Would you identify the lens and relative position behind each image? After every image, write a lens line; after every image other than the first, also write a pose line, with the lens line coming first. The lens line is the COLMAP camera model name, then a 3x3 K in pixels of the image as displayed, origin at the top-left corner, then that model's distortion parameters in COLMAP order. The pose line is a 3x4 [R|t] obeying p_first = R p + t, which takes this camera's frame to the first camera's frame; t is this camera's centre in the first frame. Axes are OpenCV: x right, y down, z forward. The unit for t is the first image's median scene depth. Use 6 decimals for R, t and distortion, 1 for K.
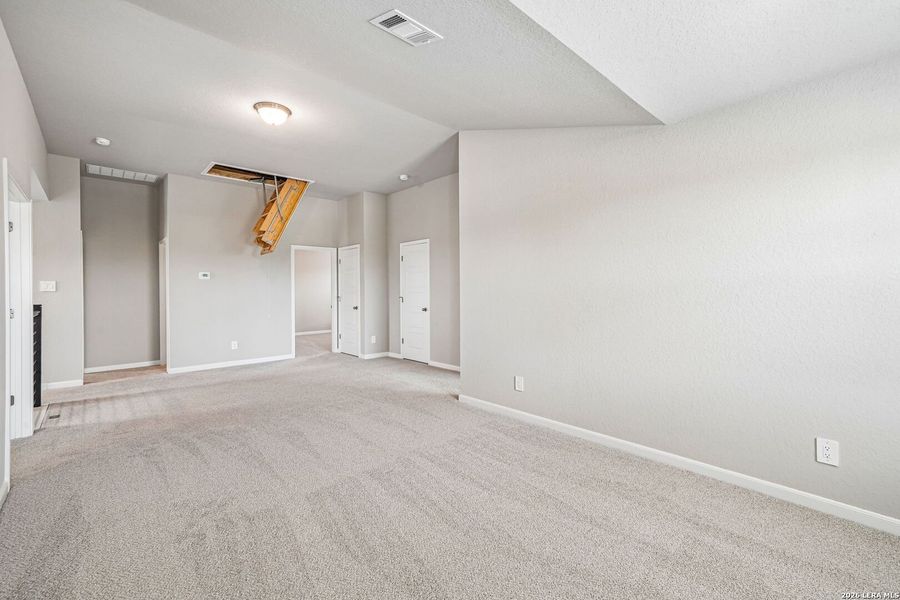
lens RADIAL K [[387.7, 0, 453.1], [0, 387.7, 294.9], [0, 0, 1]] dist [0.000927, -0.000070]
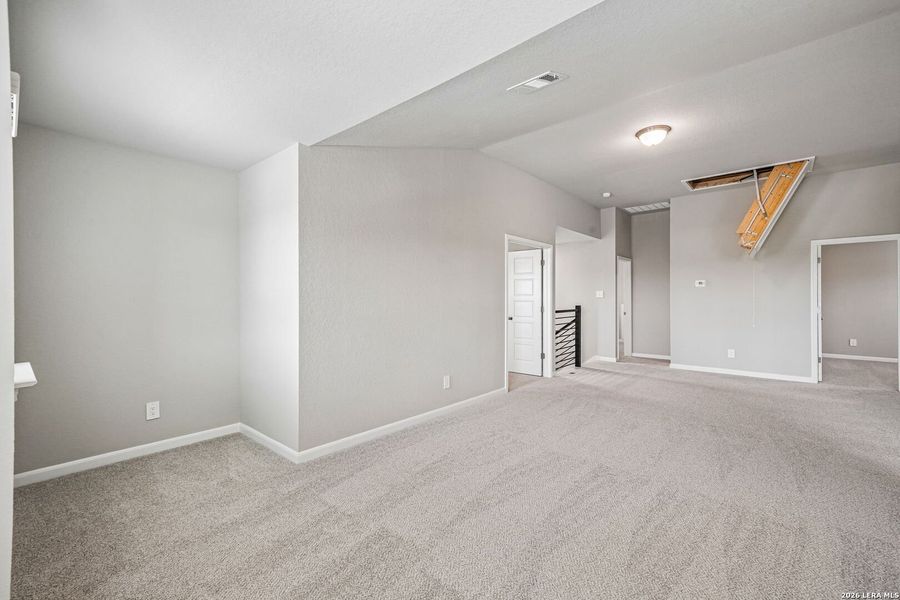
lens RADIAL K [[385.5, 0, 446.7], [0, 385.5, 302.2], [0, 0, 1]] dist [0.003572, 0.000041]
pose [[0.073370, 0.013880, -0.997208, 0.448587], [-0.014129, 0.999817, 0.012877, -0.002557], [0.997205, 0.013145, 0.073553, 0.267782]]
